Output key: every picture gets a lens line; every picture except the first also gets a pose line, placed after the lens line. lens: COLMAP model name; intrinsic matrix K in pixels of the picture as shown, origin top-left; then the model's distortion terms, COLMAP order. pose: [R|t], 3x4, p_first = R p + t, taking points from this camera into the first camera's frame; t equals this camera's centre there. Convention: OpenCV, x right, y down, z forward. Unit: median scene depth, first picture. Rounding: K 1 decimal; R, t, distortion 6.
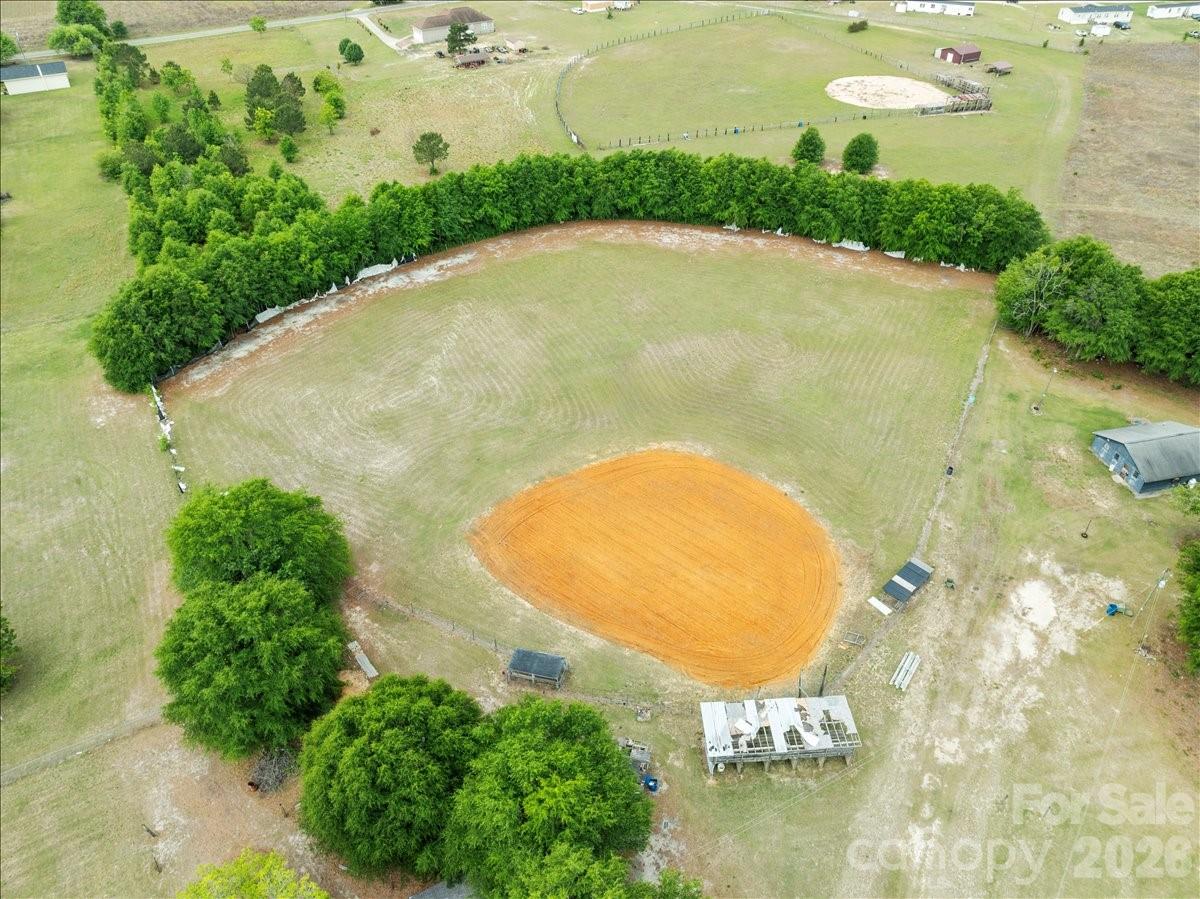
lens RADIAL K [[845.2, 0, 608.8], [0, 845.2, 447.8], [0, 0, 1]] dist [-0.034609, -0.001159]
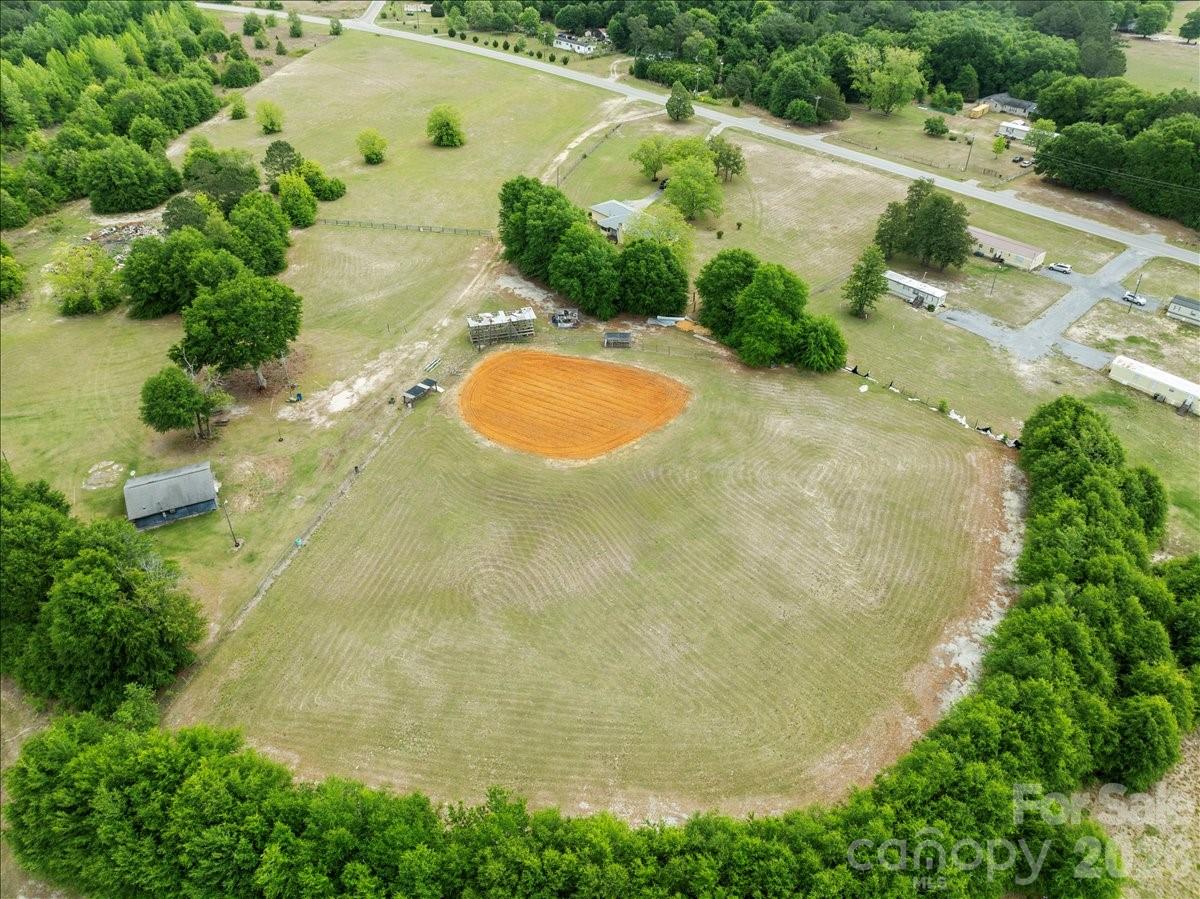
lens RADIAL K [[845.2, 0, 608.8], [0, 845.2, 447.8], [0, 0, 1]] dist [-0.034609, -0.001159]
pose [[-0.974290, 0.123492, -0.188439, 0.249883], [-0.152250, 0.255631, 0.954711, -1.142656], [0.166070, 0.958855, -0.230257, 1.215188]]
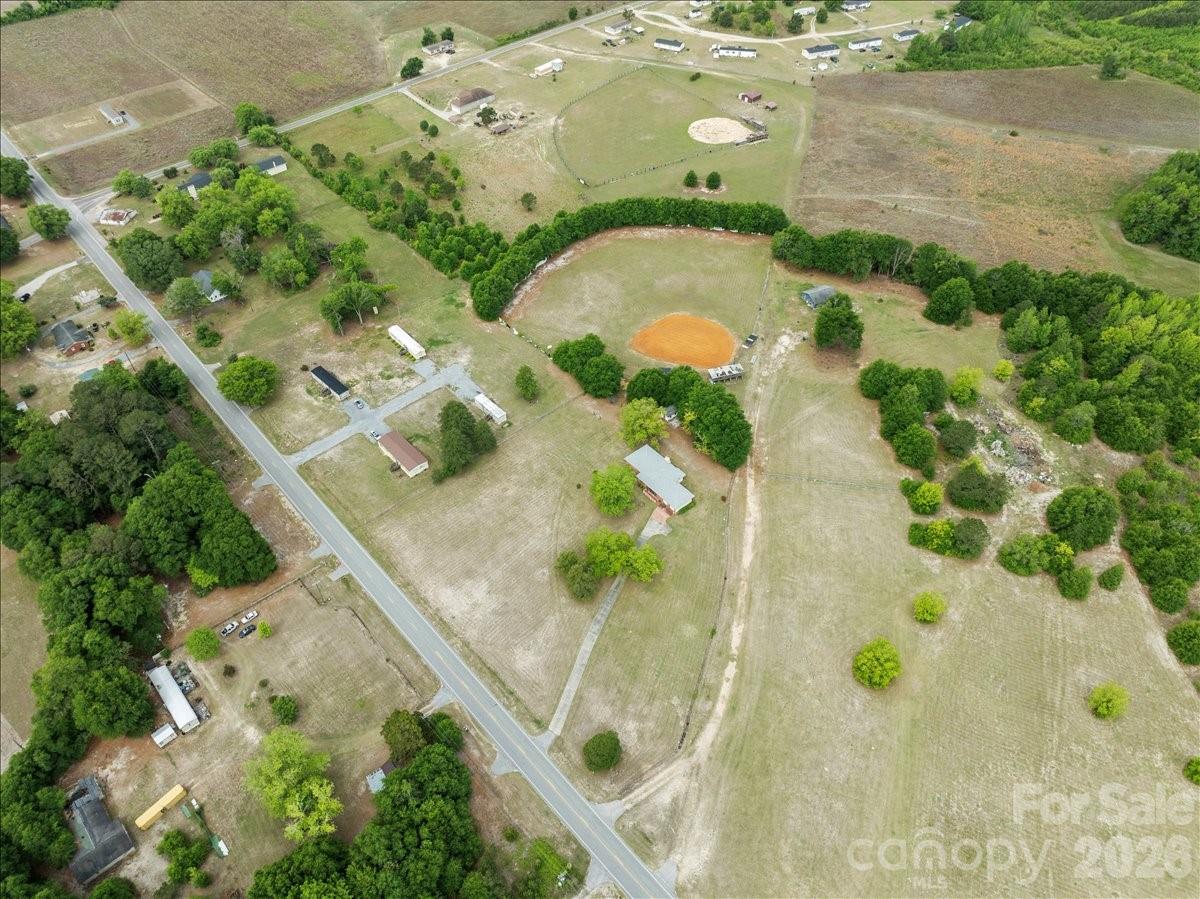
lens RADIAL K [[845.2, 0, 608.8], [0, 845.2, 447.8], [0, 0, 1]] dist [-0.034609, -0.001159]
pose [[0.975209, -0.159996, 0.152871, -0.711599], [0.140377, 0.981320, 0.131549, 0.039036], [-0.171063, -0.106828, 0.979452, -2.038774]]
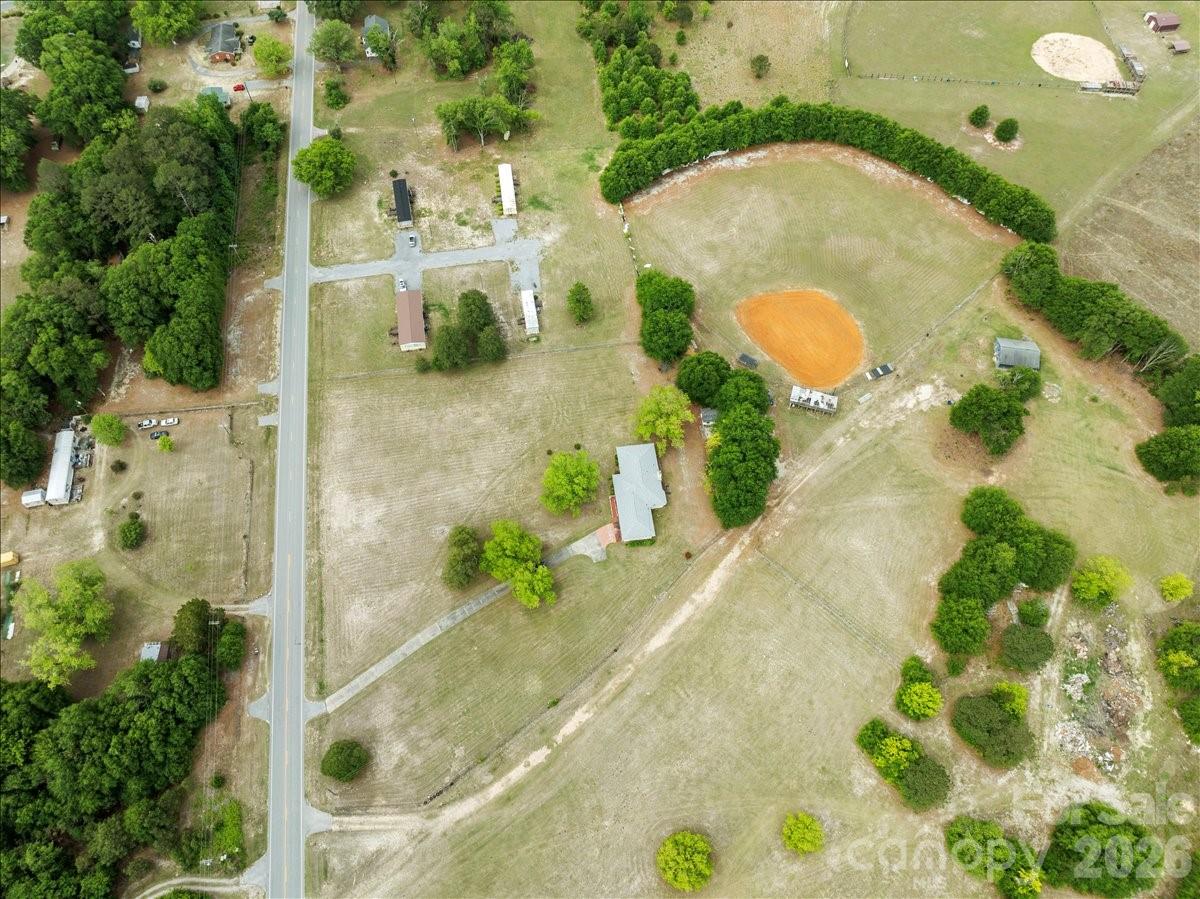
lens RADIAL K [[845.2, 0, 608.8], [0, 845.2, 447.8], [0, 0, 1]] dist [-0.034609, -0.001159]
pose [[0.938871, 0.308406, -0.152993, 0.006782], [-0.232106, 0.895259, 0.380313, -0.365081], [0.254259, -0.321554, 0.912116, -1.464510]]
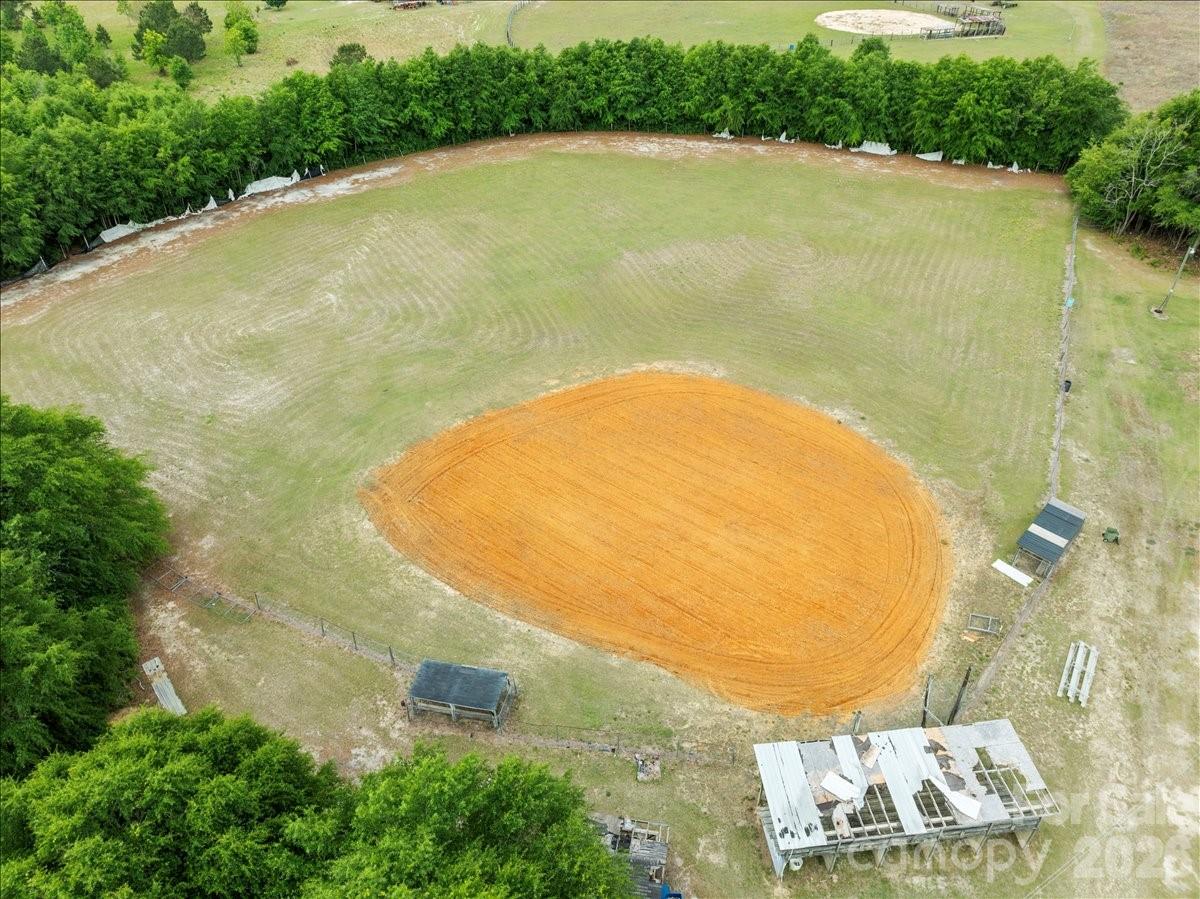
lens RADIAL K [[850.2, 0, 607.9], [0, 850.2, 443.9], [0, 0, 1]] dist [-0.044304, 0.005865]
pose [[0.999067, -0.029182, 0.031830, 0.001894], [0.030272, 0.998952, -0.034322, 0.080567], [-0.030795, 0.035254, 0.998904, 0.291850]]
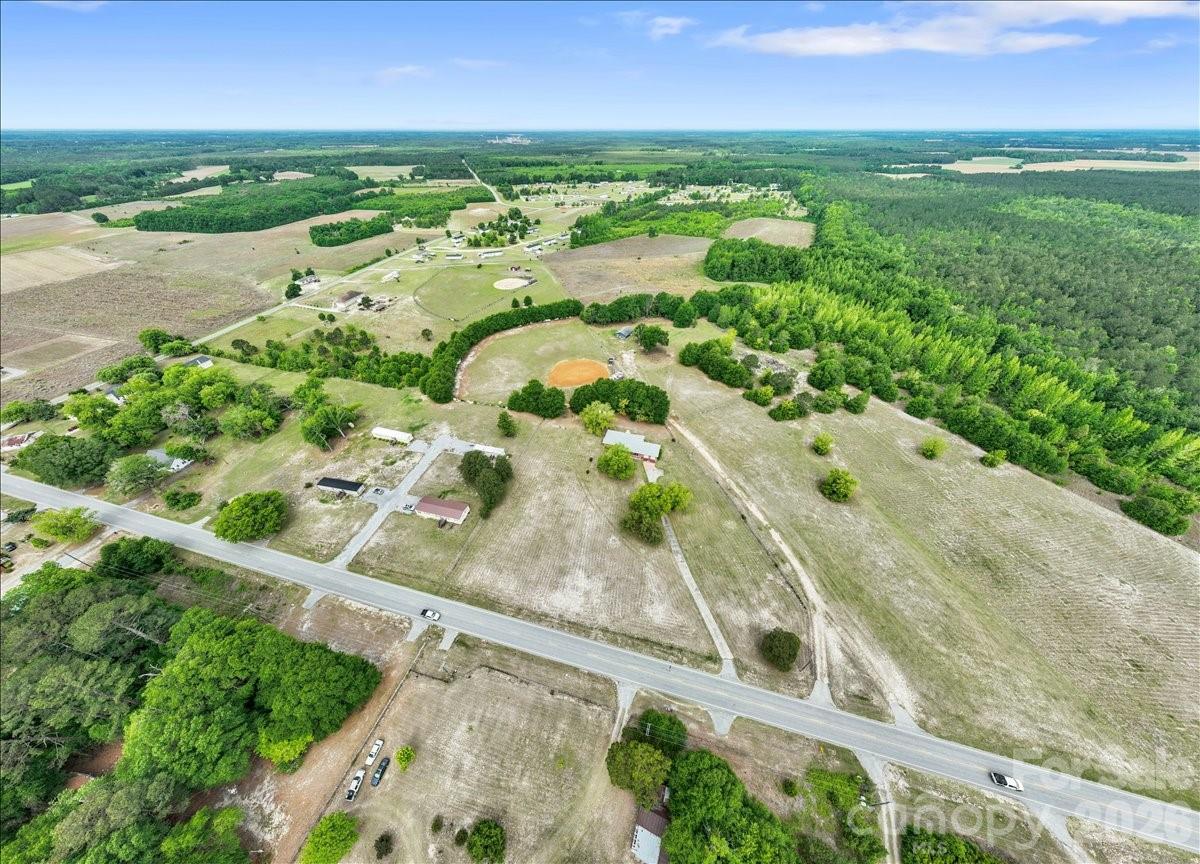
lens RADIAL K [[351.0, 0, 600.0], [0, 351.0, 432.0], [0, 0, 1]] dist [0.000621, 0.000194]
pose [[0.693065, -0.473781, 0.543315, -1.090079], [0.453818, 0.872351, 0.181805, 0.087786], [-0.560098, 0.120563, 0.819607, -0.826982]]
